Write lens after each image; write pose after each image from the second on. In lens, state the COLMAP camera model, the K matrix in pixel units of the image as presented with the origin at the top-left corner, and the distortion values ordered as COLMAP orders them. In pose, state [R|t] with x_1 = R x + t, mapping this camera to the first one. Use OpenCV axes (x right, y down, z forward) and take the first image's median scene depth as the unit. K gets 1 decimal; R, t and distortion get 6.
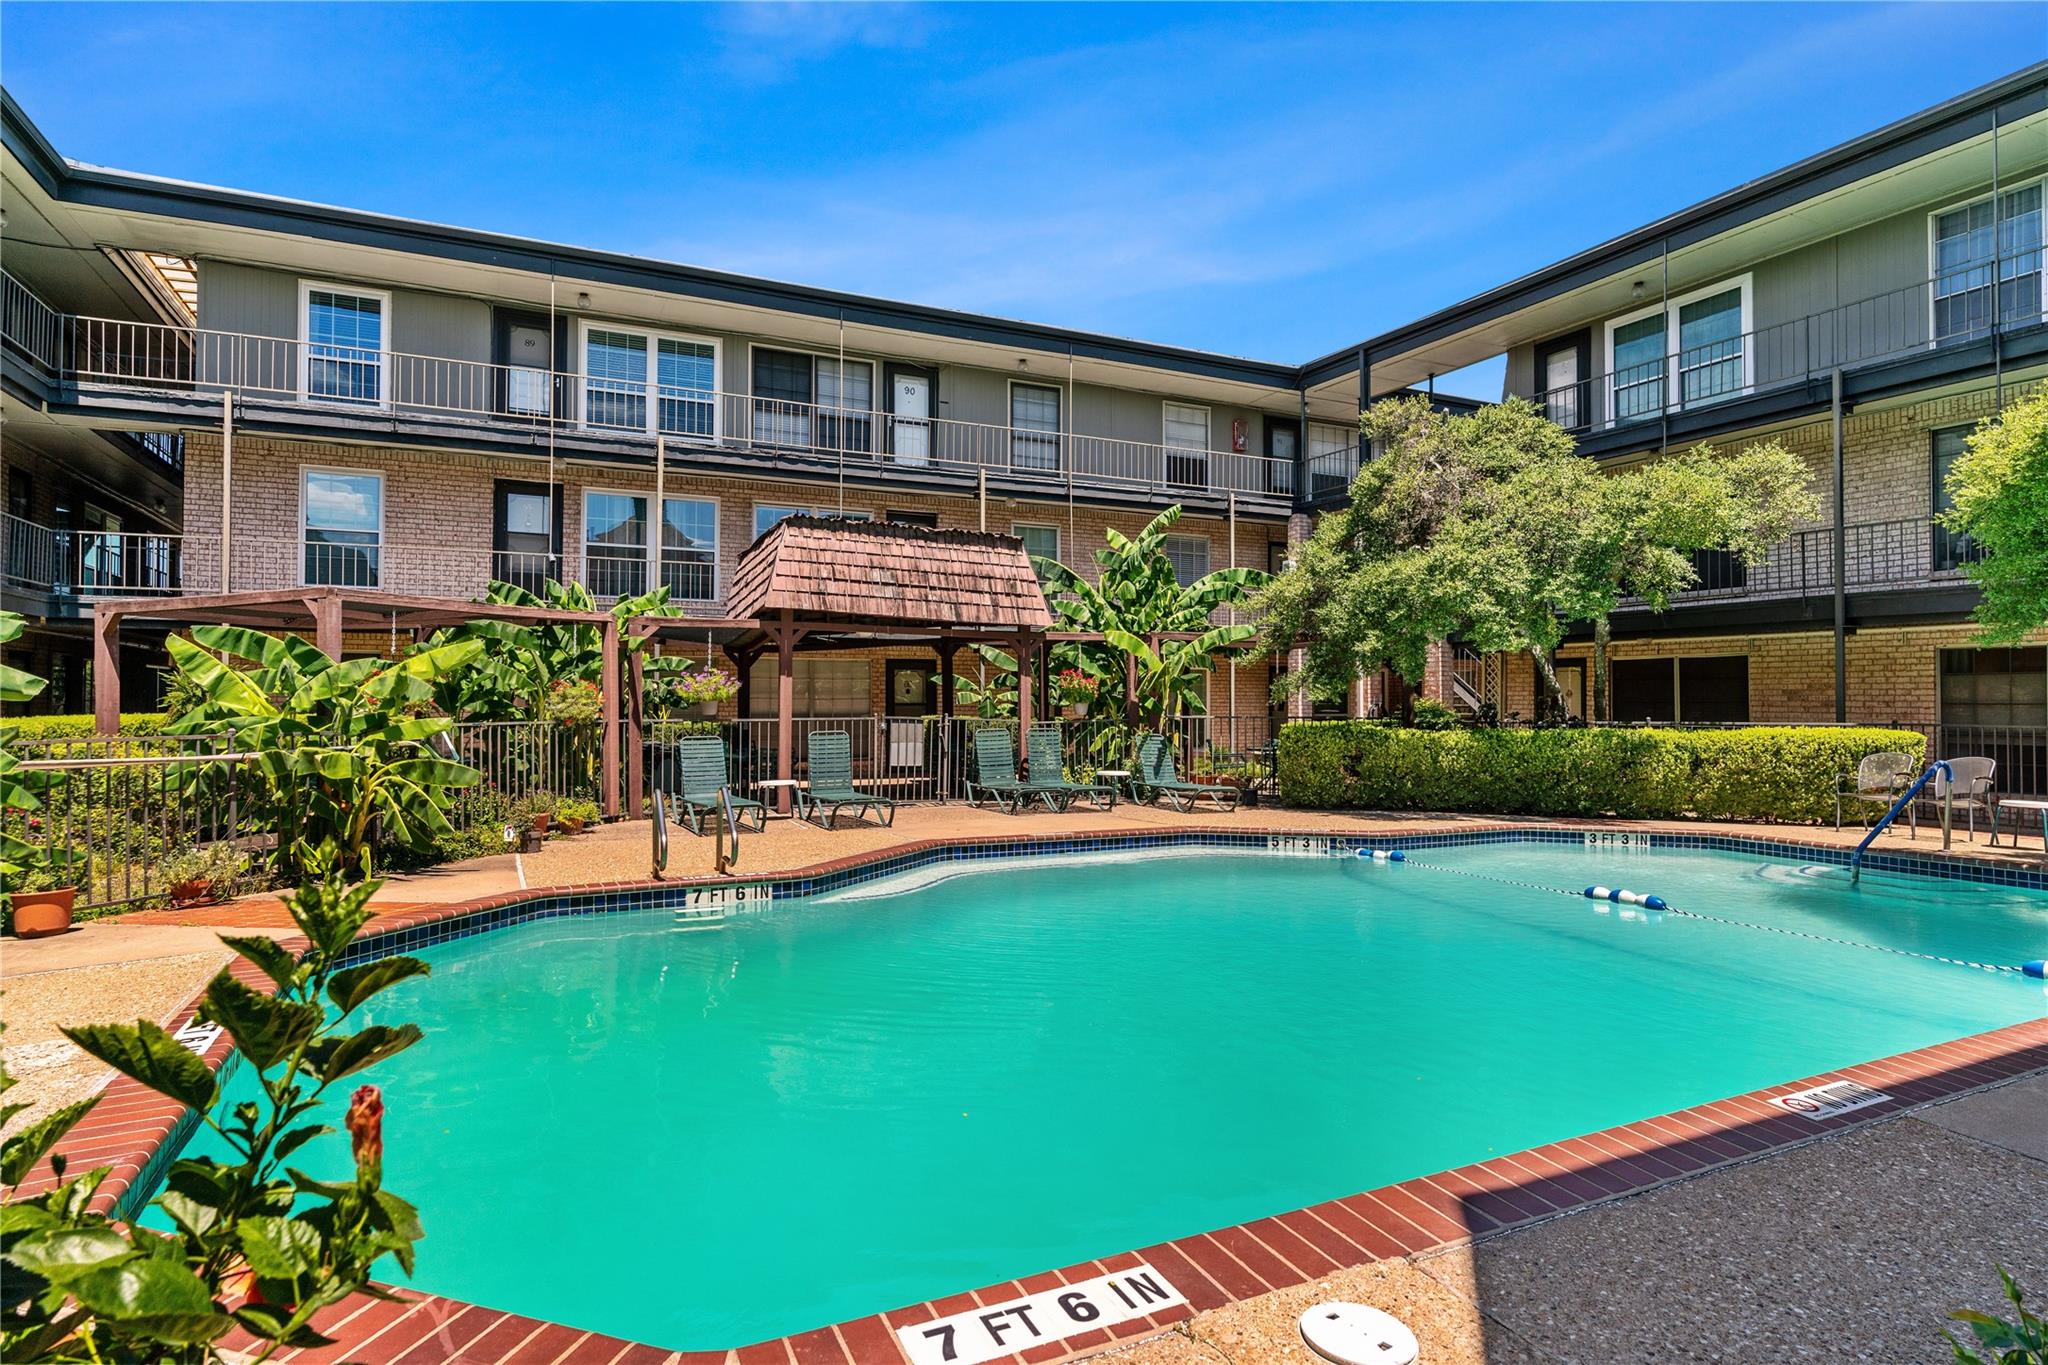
lens RADIAL K [[1097.8, 0, 1033.8], [0, 1097.8, 687.1], [0, 0, 1]] dist [-0.011591, 0.003072]
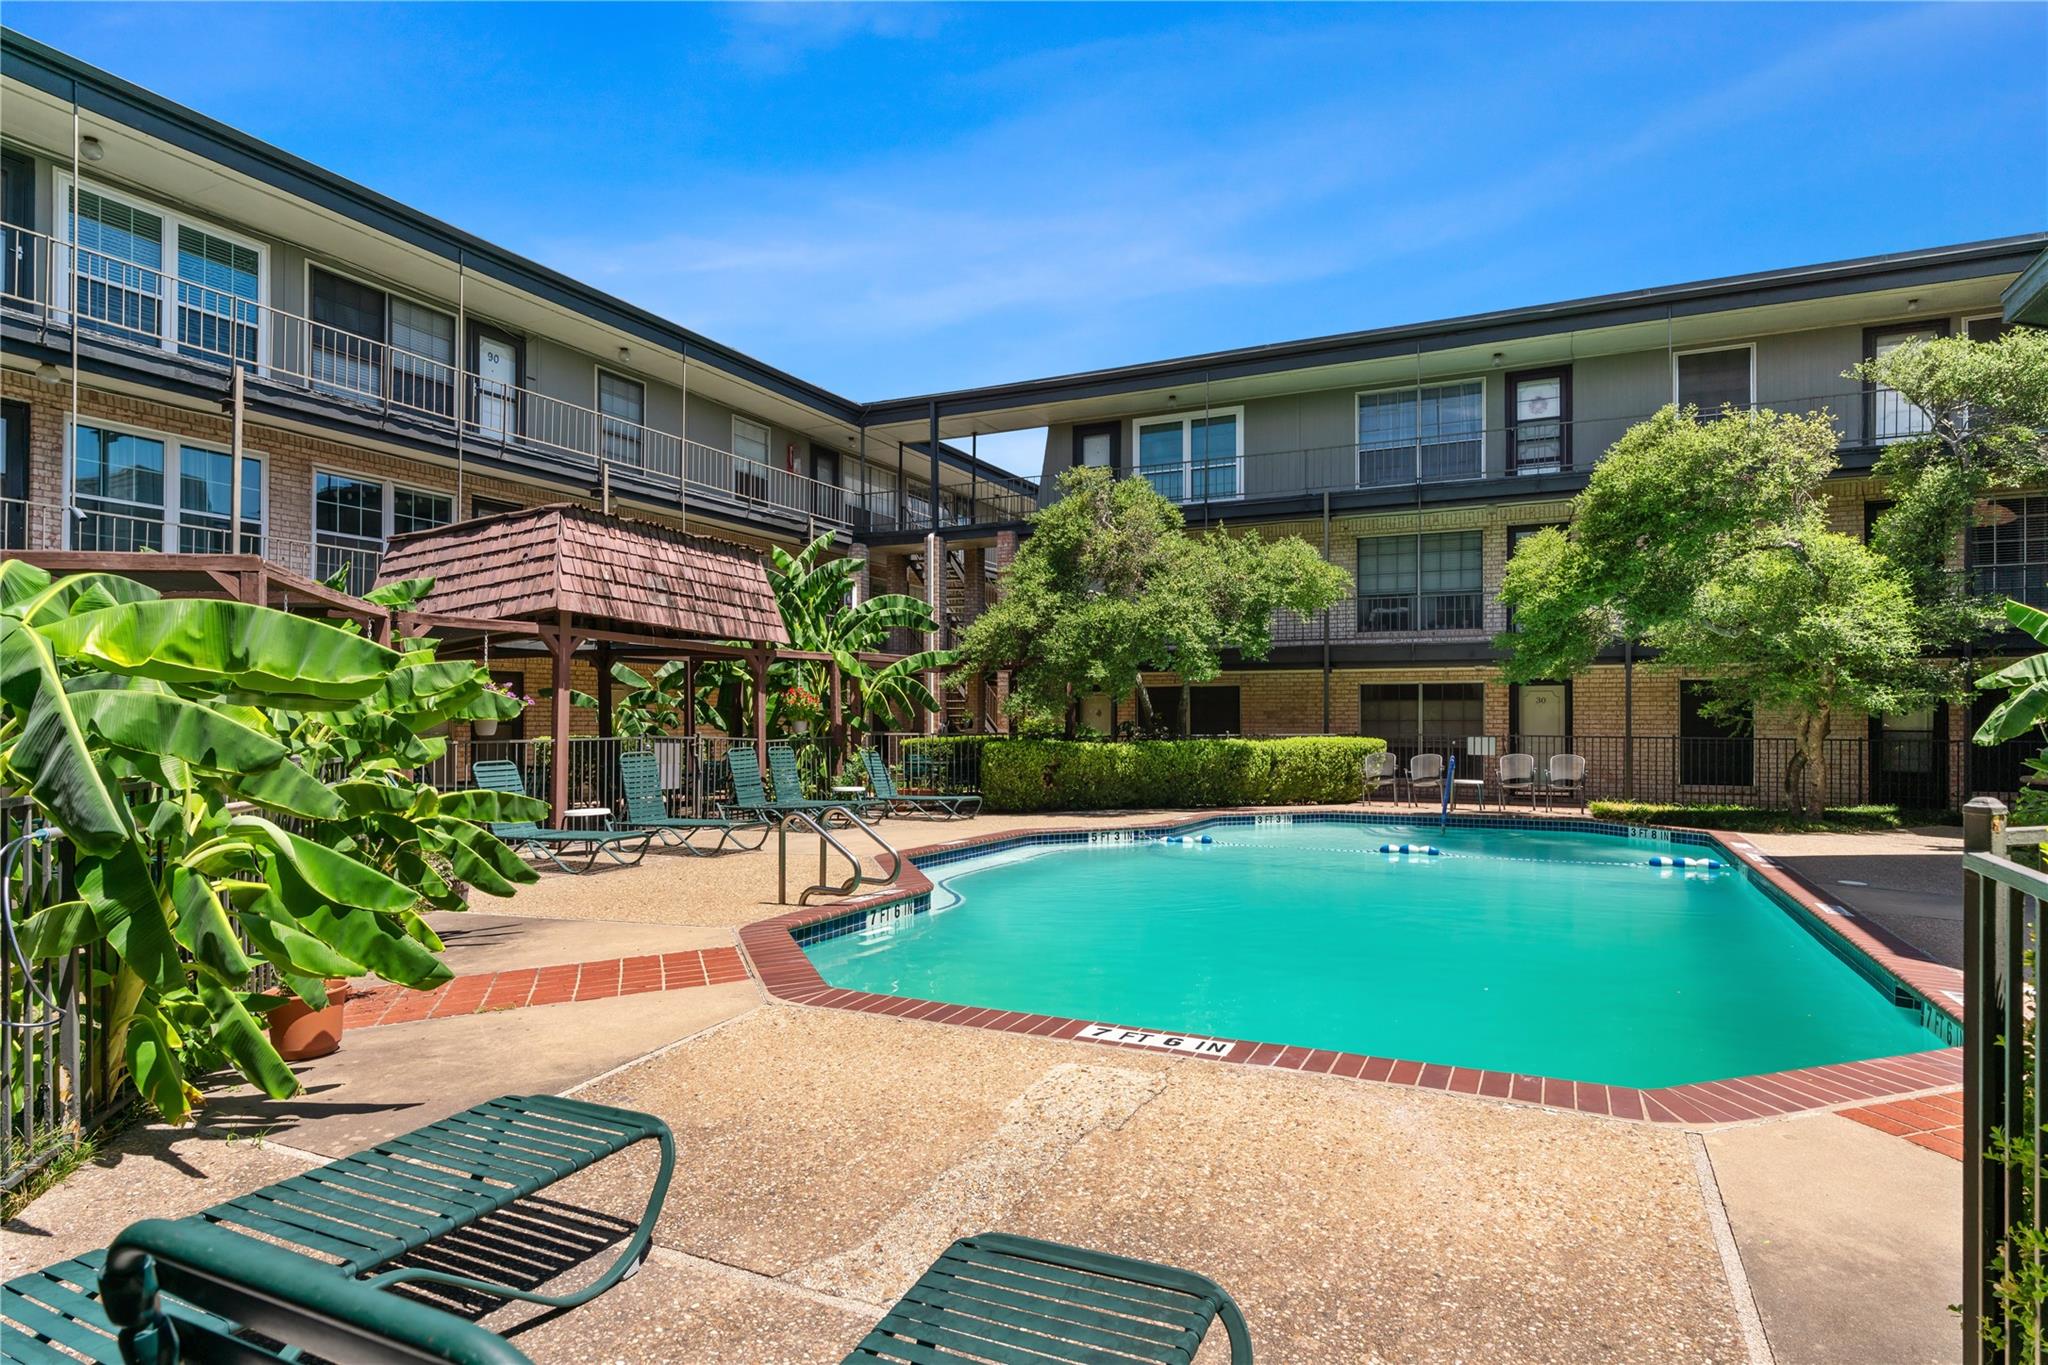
lens RADIAL K [[1097.8, 0, 1070.9], [0, 1097.8, 711.6], [0, 0, 1]] dist [-0.011591, 0.003072]
pose [[0.779575, 0.003819, 0.626297, -0.423468], [-0.006349, 0.999978, 0.001804, 0.002662], [-0.626277, -0.005383, 0.779582, 0.071195]]
